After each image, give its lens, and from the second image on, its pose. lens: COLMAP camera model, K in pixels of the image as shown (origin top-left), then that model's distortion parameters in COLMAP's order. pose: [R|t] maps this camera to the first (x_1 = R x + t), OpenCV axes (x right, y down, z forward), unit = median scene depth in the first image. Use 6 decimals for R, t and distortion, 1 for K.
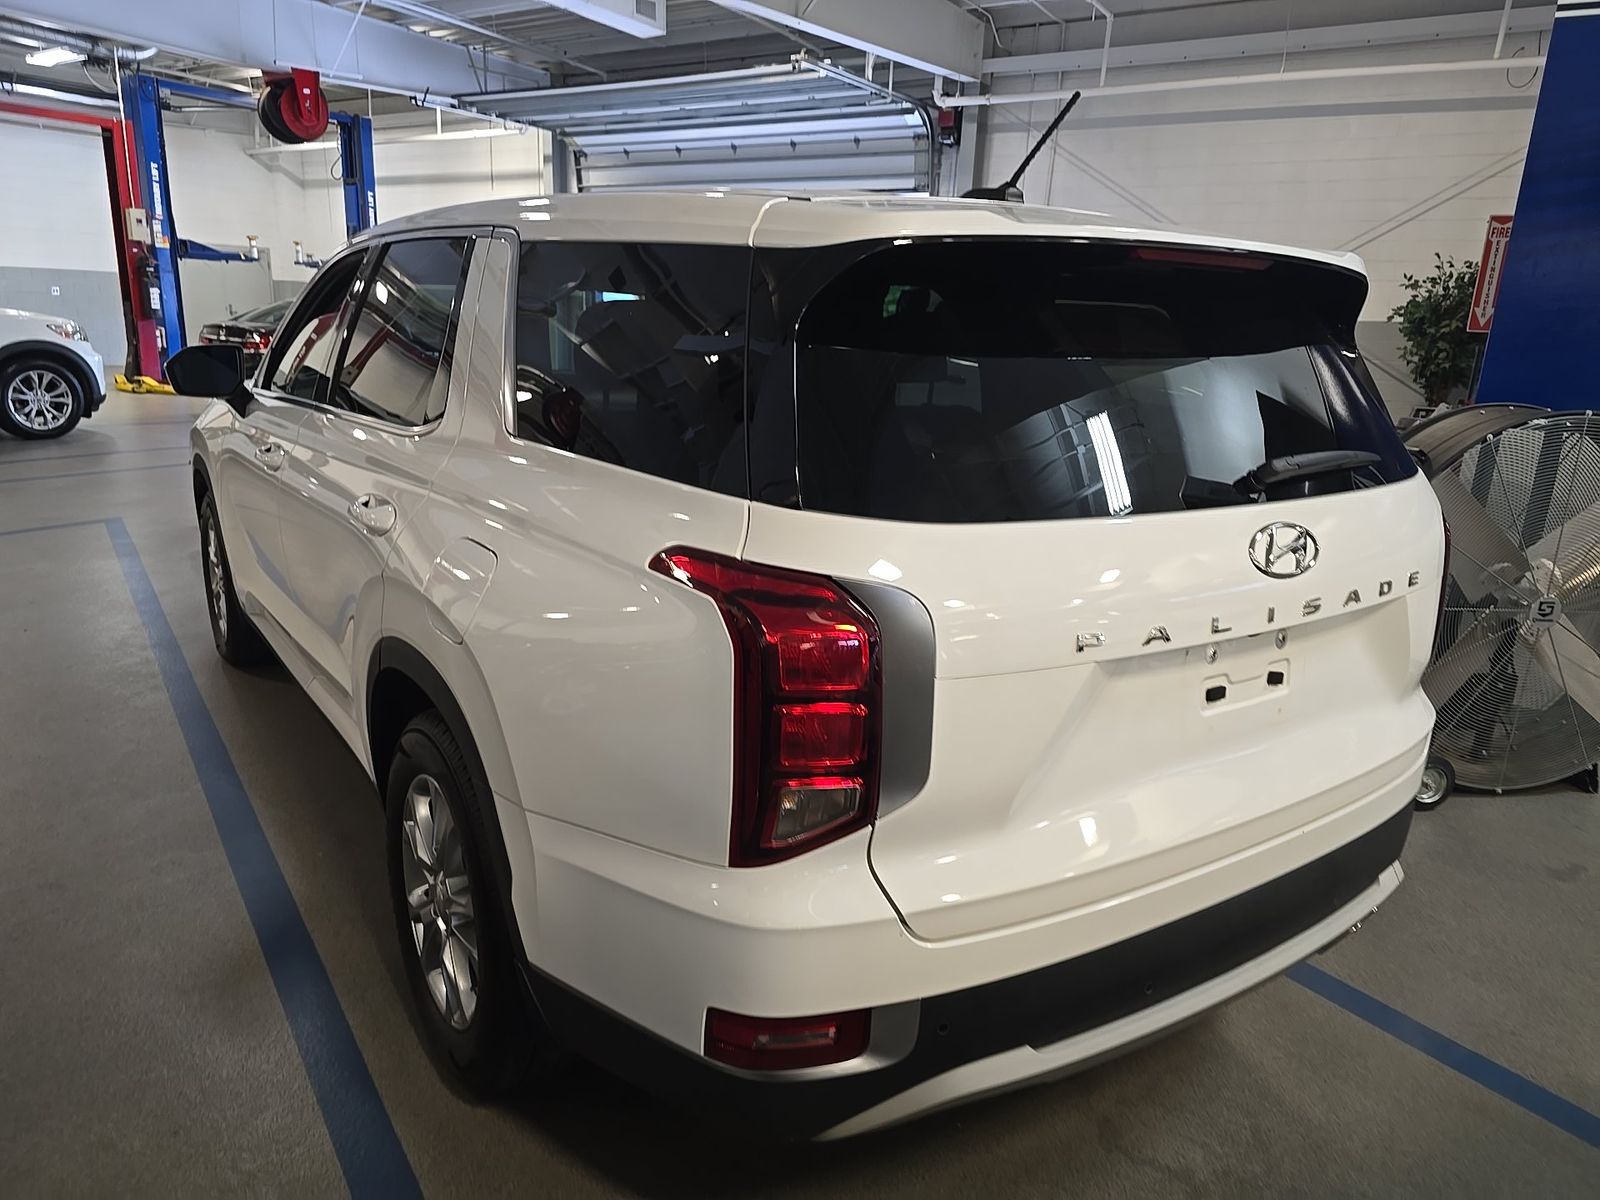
lens RADIAL K [[1059.6, 0, 800.0], [0, 1059.6, 600.0], [0, 0, 1]] dist [0.051817, -0.039359]
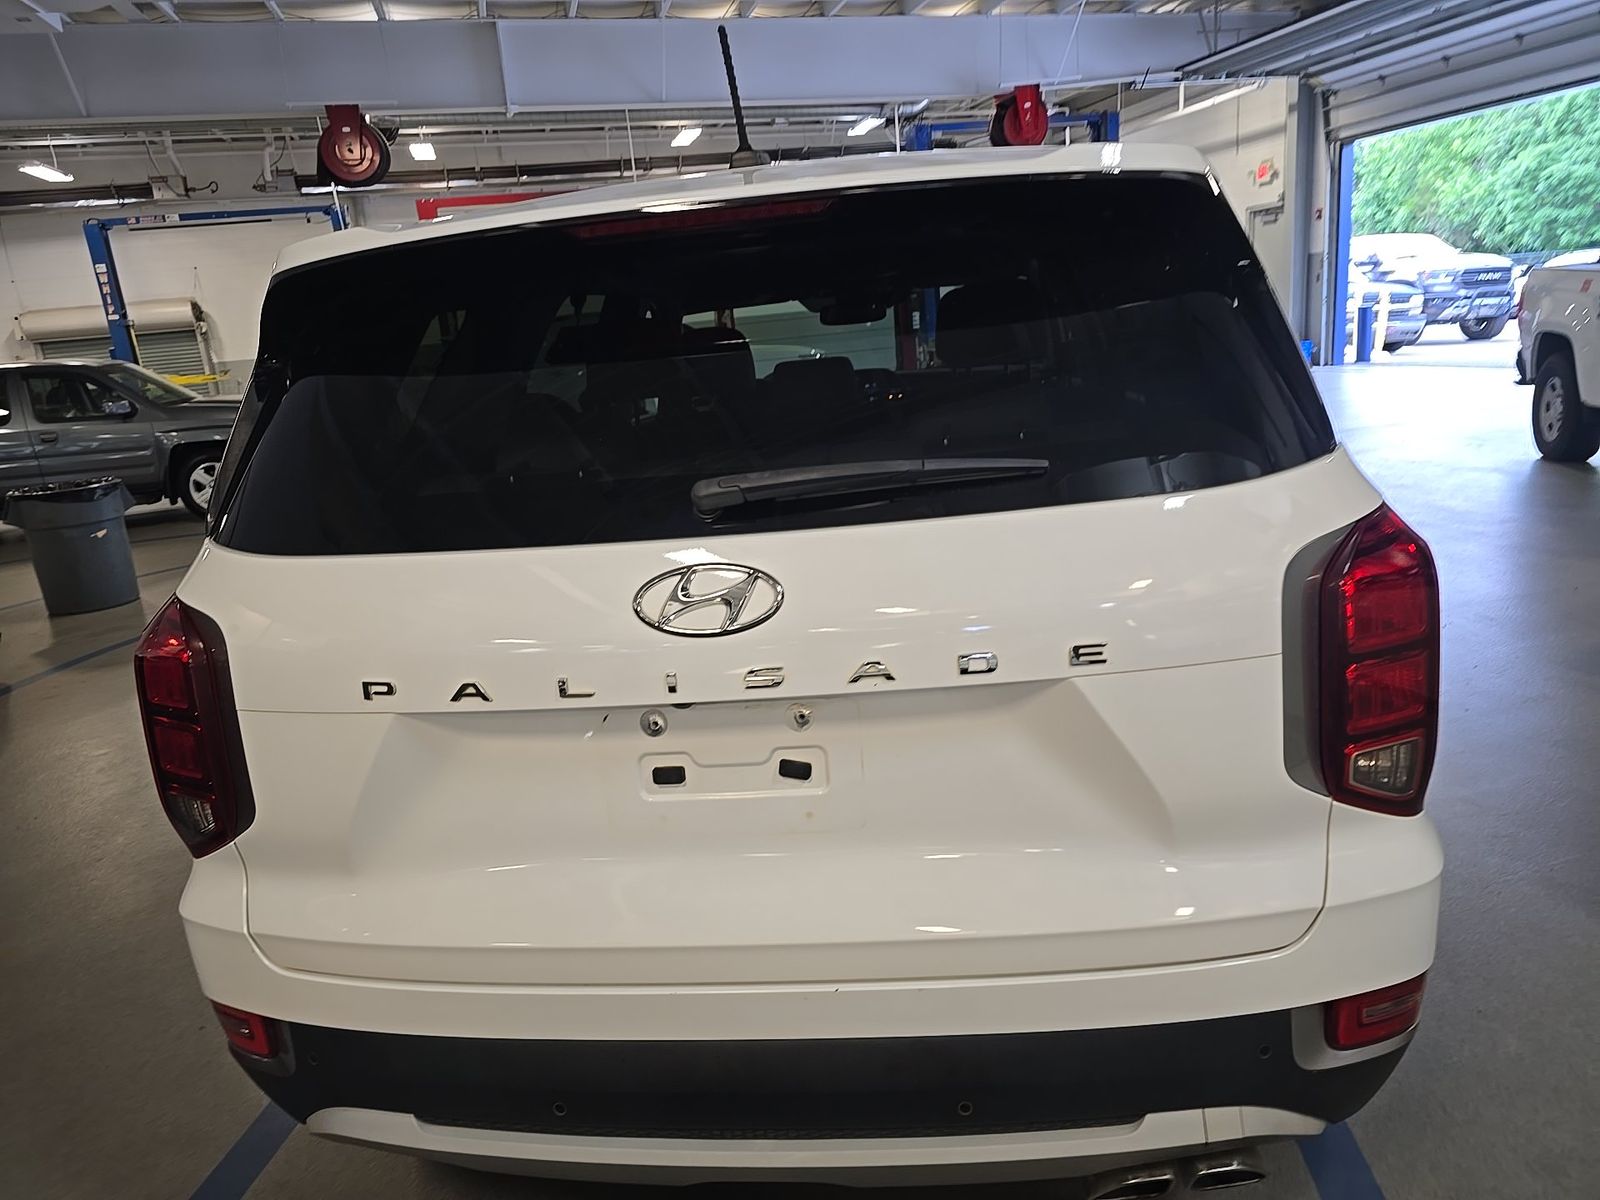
lens RADIAL K [[1058.3, 0, 801.7], [0, 1058.3, 607.7], [0, 0, 1]] dist [0.056643, -0.046284]
pose [[0.751676, 0.065261, -0.656296, 0.087557], [-0.050027, 0.997867, 0.041928, -0.006584], [0.657632, 0.001316, 0.753338, 0.043282]]
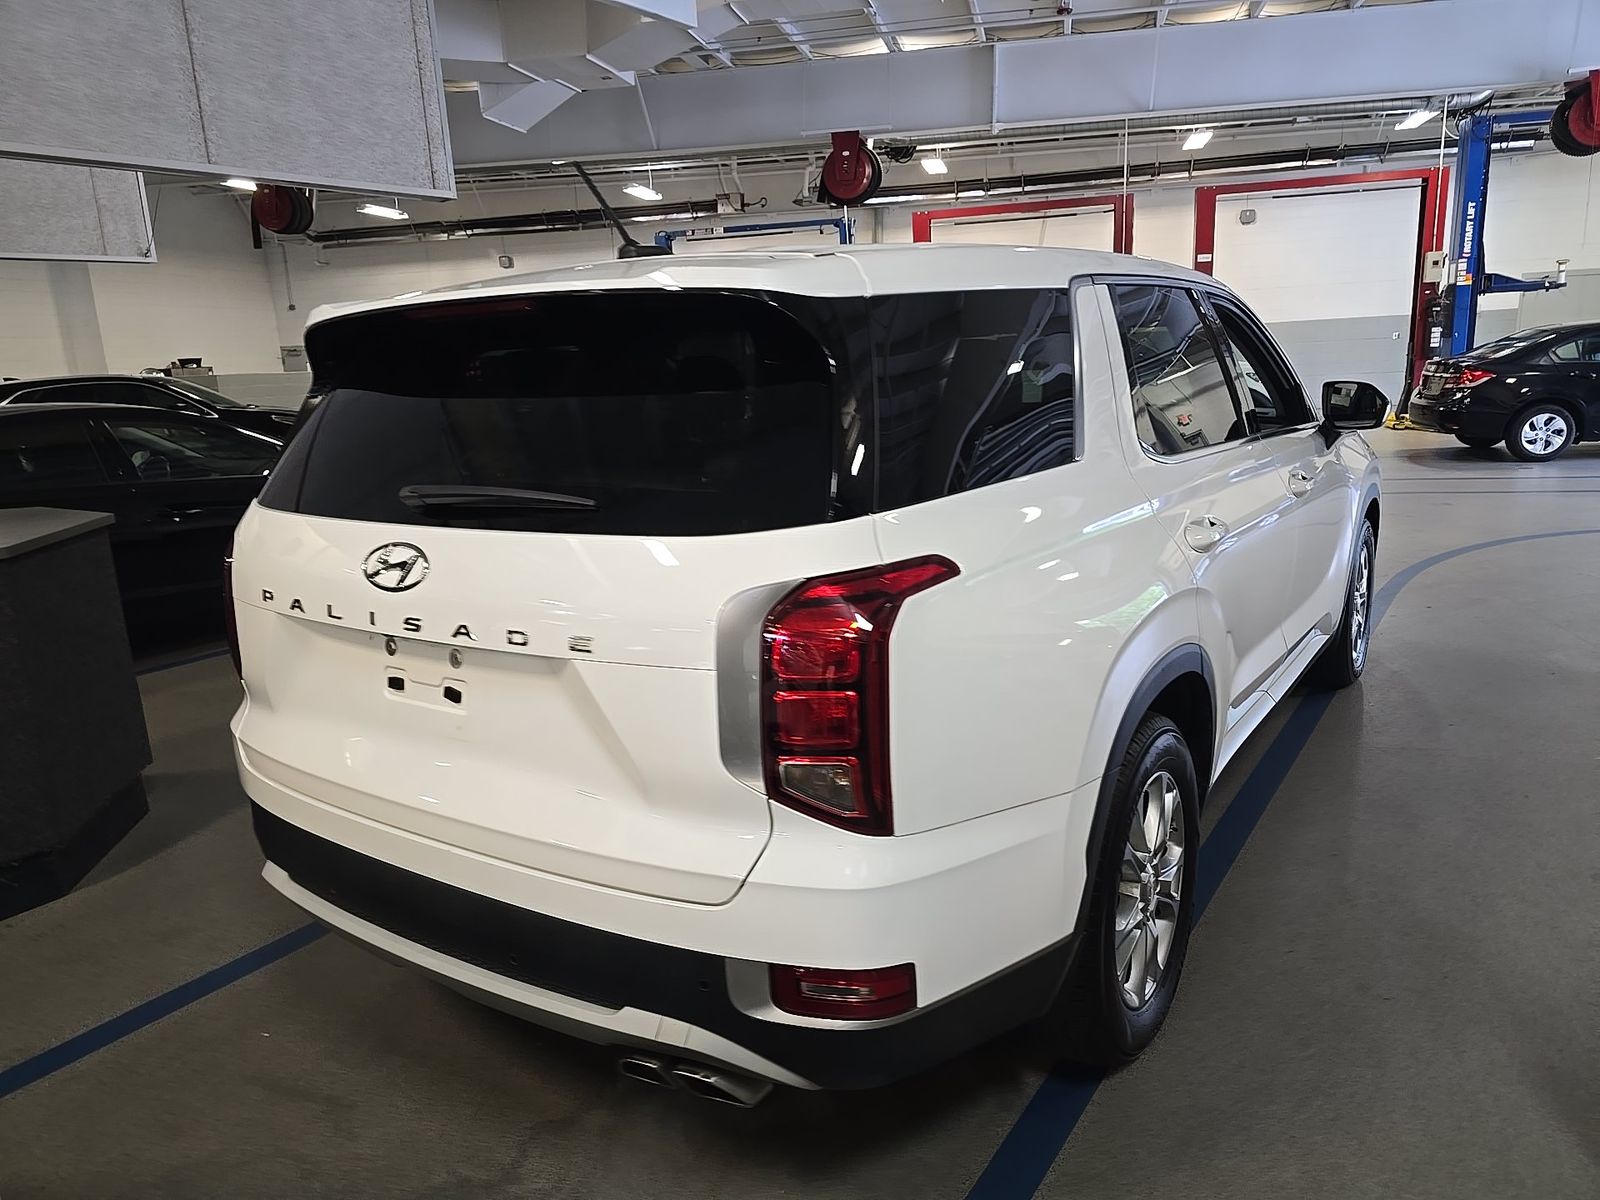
lens RADIAL K [[1059.6, 0, 800.0], [0, 1059.6, 600.0], [0, 0, 1]] dist [0.051817, -0.039359]
pose [[0.372500, 0.151682, -0.915552, 0.144730], [-0.181826, 0.979360, 0.088276, -0.016504], [0.910045, 0.133589, 0.392392, 0.084553]]
